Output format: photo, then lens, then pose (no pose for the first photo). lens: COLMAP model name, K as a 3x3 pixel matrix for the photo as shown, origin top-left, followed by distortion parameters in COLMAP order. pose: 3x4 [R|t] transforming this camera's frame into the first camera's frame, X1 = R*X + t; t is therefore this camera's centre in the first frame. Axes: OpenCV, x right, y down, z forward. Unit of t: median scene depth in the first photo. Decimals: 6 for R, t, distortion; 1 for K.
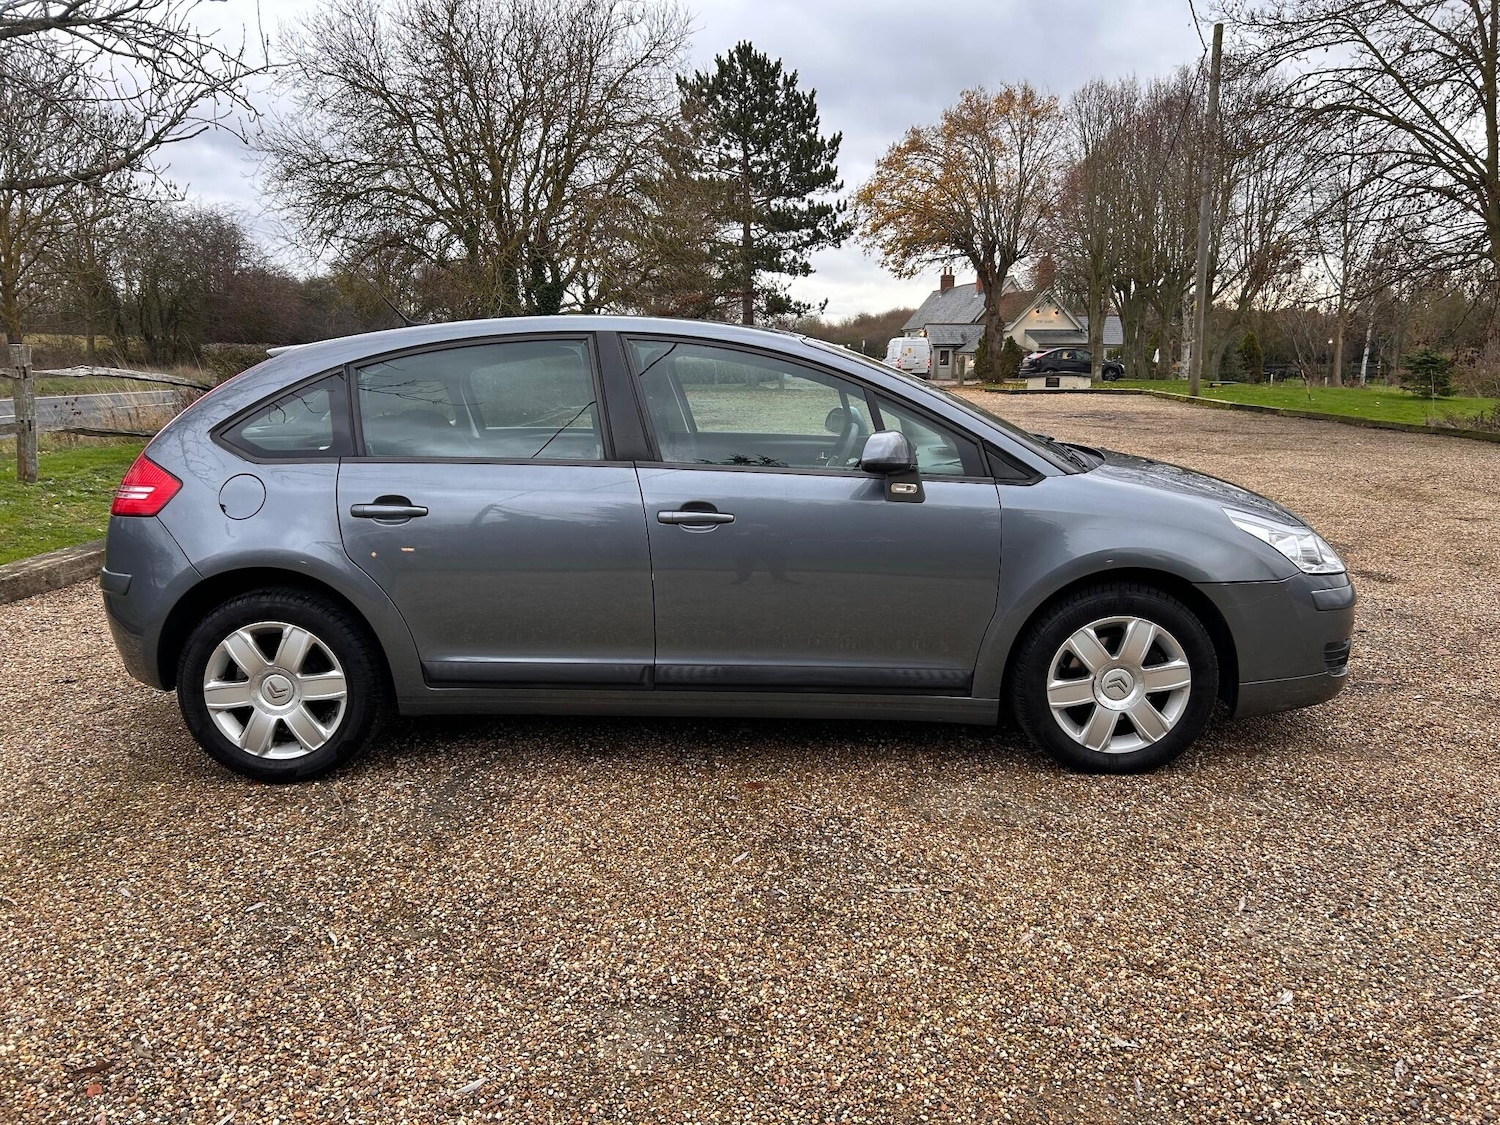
lens RADIAL K [[1129.0, 0, 761.5], [0, 1129.0, 562.8], [0, 0, 1]] dist [0.051672, -0.052756]
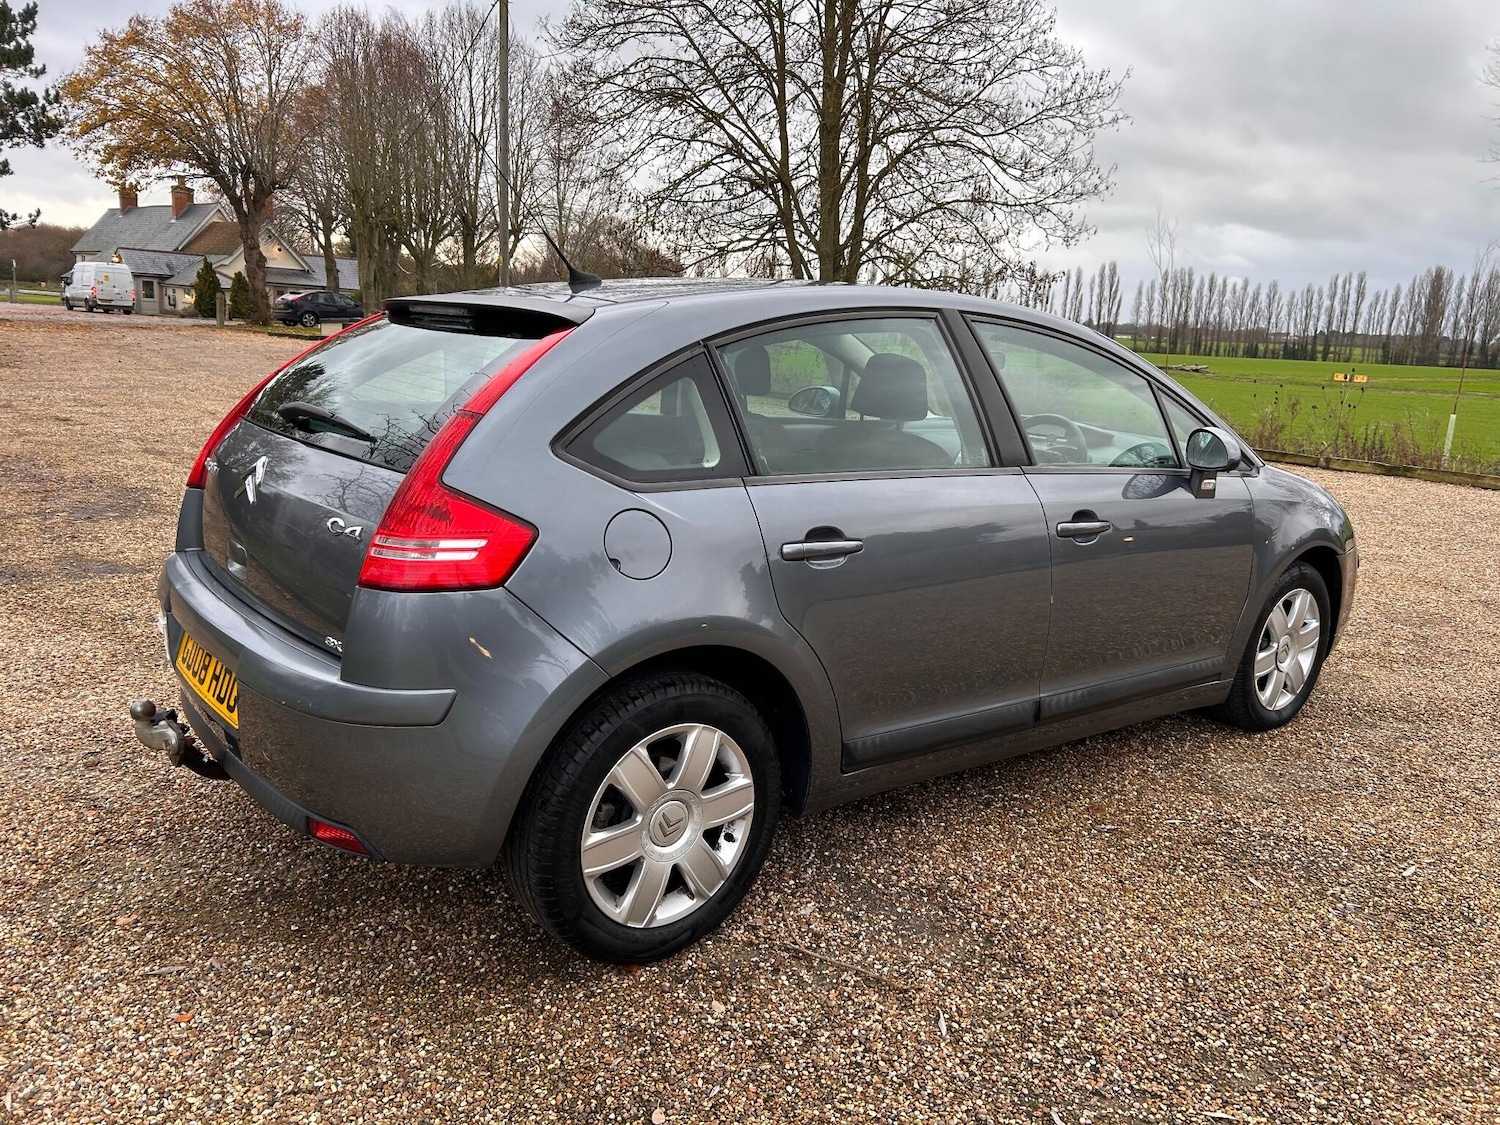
lens RADIAL K [[1129.0, 0, 761.1], [0, 1129.0, 562.9], [0, 0, 1]] dist [0.051672, -0.052756]
pose [[0.776070, -0.087719, 0.624516, -0.787931], [0.058470, 0.996022, 0.067241, -0.084687], [-0.627930, -0.015668, 0.778112, 0.441825]]
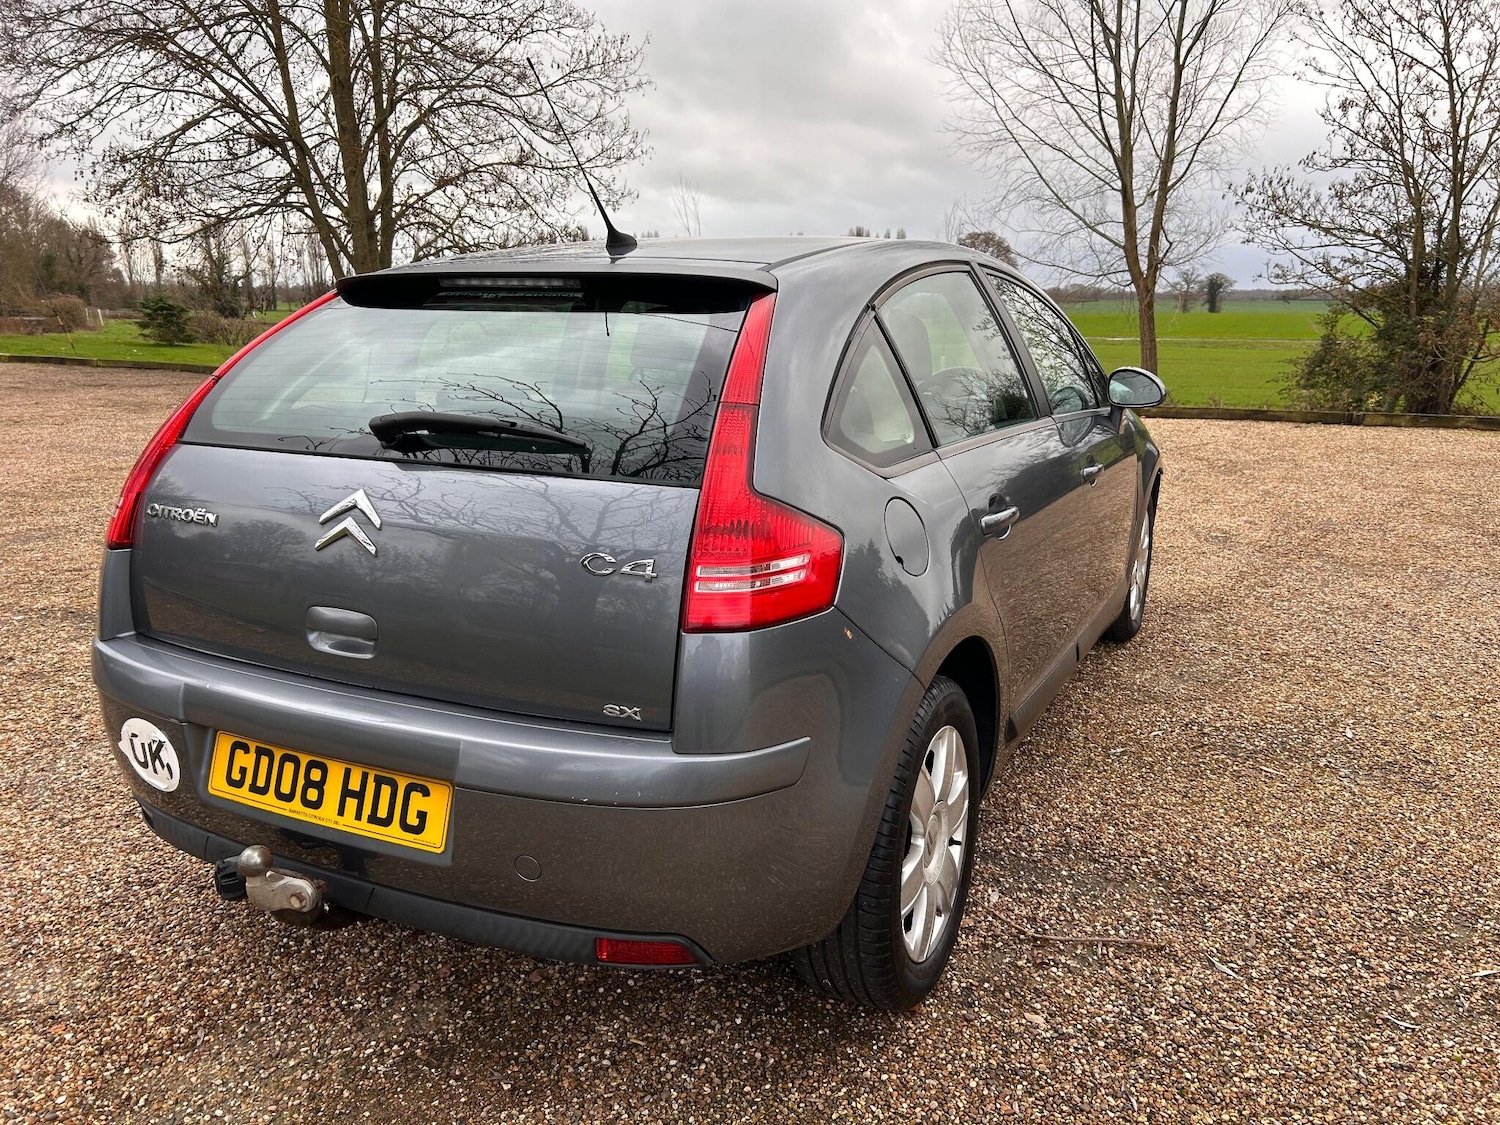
lens RADIAL K [[1129.0, 0, 760.6], [0, 1129.0, 564.7], [0, 0, 1]] dist [0.051672, -0.052756]
pose [[0.434700, -0.194967, 0.879218, -0.969845], [0.153717, 0.978021, 0.140877, -0.132835], [-0.887360, 0.073912, 0.455115, 0.789693]]
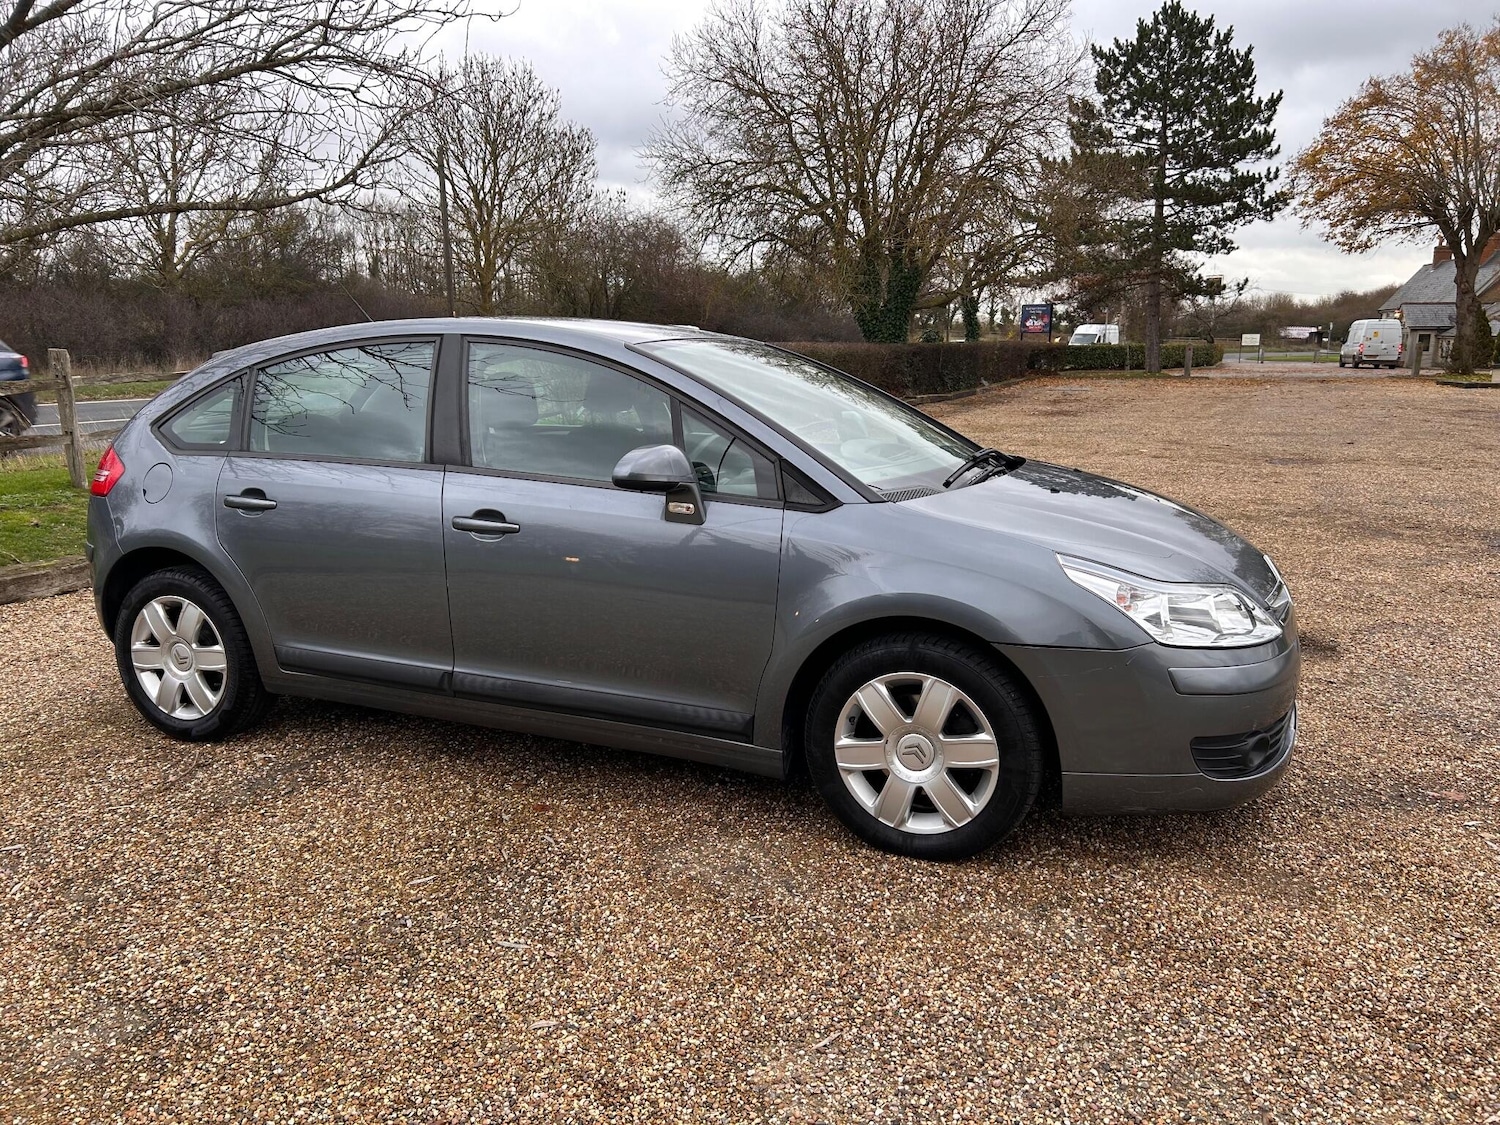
lens RADIAL K [[1129.0, 0, 750.9], [0, 1129.0, 563.5], [0, 0, 1]] dist [0.051672, -0.052756]
pose [[0.925268, 0.072609, -0.372300, 0.500398], [-0.068021, 0.997359, 0.025463, -0.046446], [0.373166, 0.001764, 0.927763, 0.169621]]
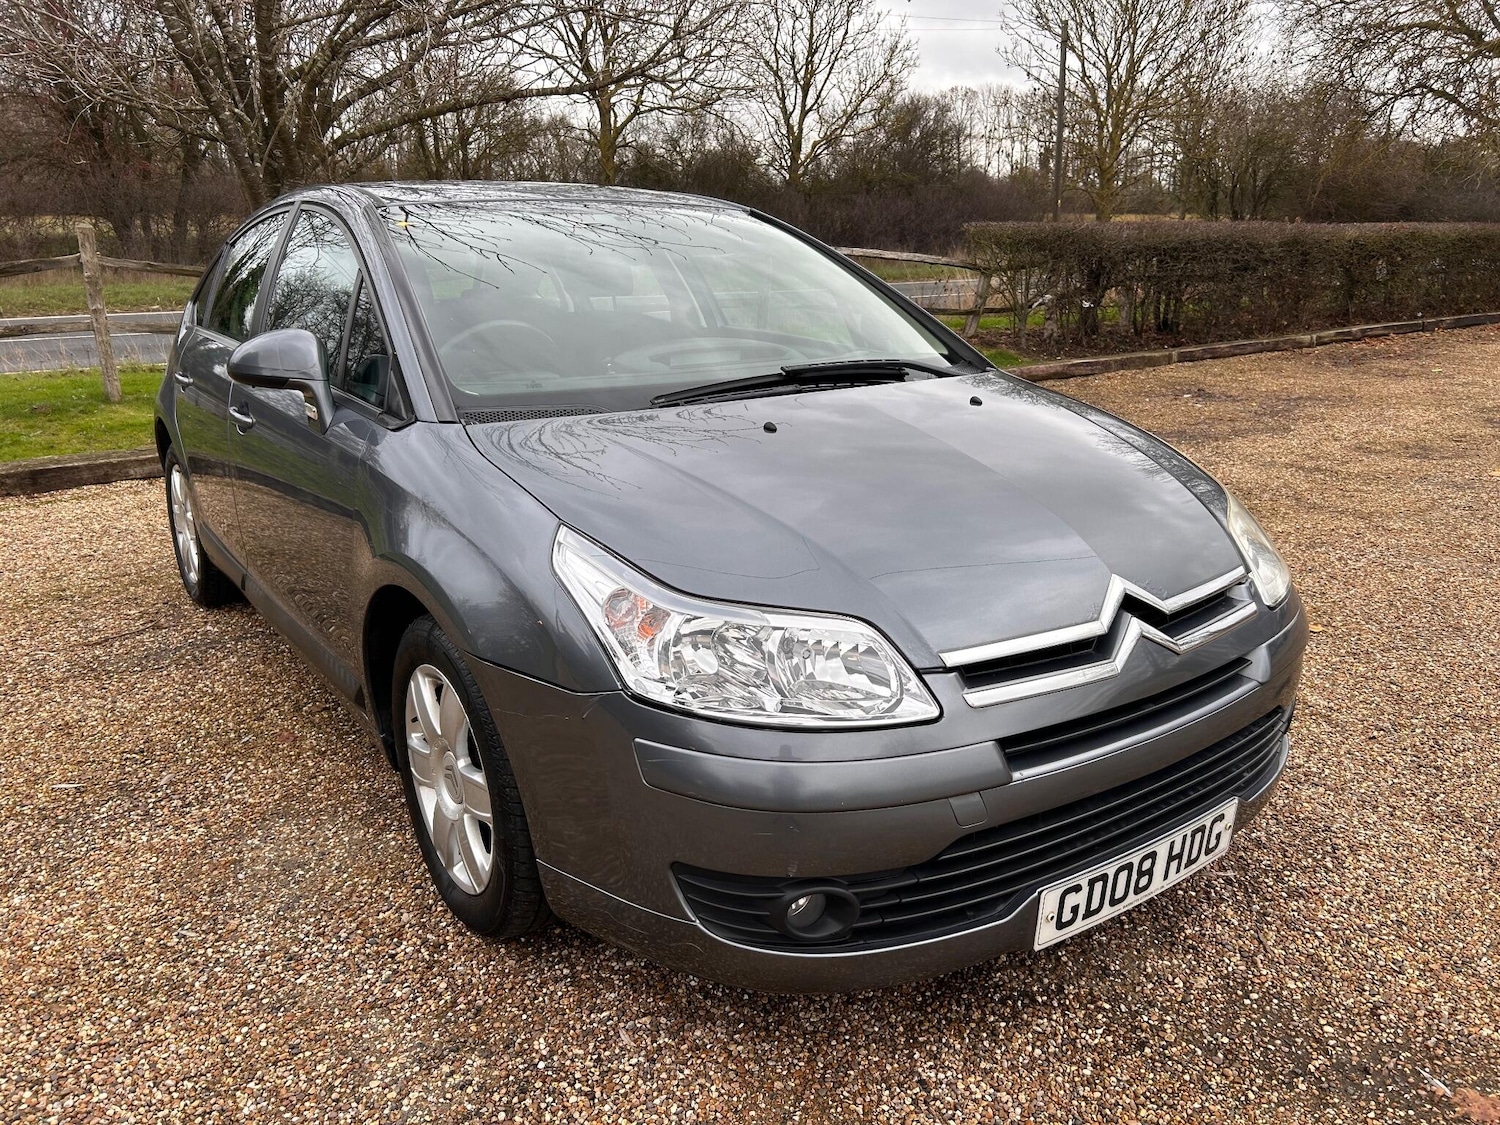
lens RADIAL K [[1129.0, 0, 752.1], [0, 1129.0, 576.1], [0, 0, 1]] dist [0.051672, -0.052756]
pose [[0.584951, 0.226040, -0.778934, 0.841990], [-0.137153, 0.974117, 0.179683, -0.125743], [0.799388, 0.001728, 0.600813, 0.744878]]
